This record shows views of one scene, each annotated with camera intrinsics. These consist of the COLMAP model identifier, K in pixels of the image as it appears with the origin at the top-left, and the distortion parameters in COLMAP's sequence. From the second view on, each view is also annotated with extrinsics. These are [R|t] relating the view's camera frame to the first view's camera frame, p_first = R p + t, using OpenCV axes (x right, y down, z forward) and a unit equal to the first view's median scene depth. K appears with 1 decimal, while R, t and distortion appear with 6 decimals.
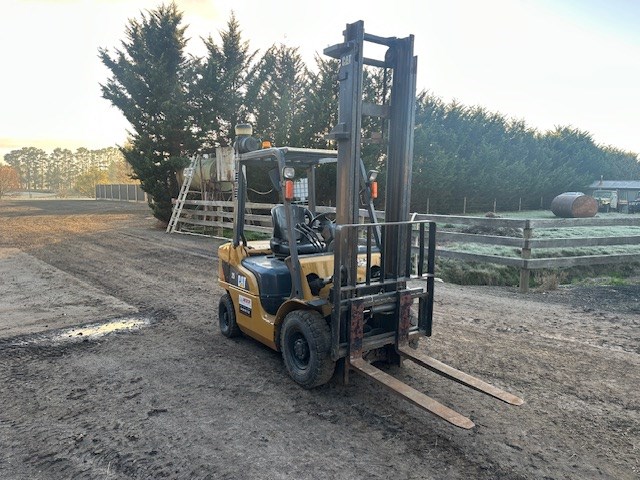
lens RADIAL K [[447.7, 0, 323.5], [0, 447.7, 224.6], [0, 0, 1]] dist [0.045274, -0.055615]
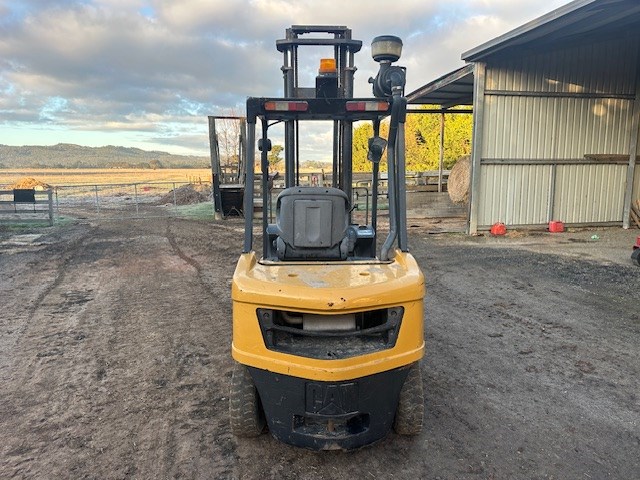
lens RADIAL K [[447.7, 0, 317.3], [0, 447.7, 231.2], [0, 0, 1]] dist [0.045274, -0.055615]
pose [[-0.833897, -0.081561, 0.545860, -0.512241], [0.042801, 0.976486, 0.211290, -0.138844], [-0.550258, 0.199557, -0.810798, 1.863900]]
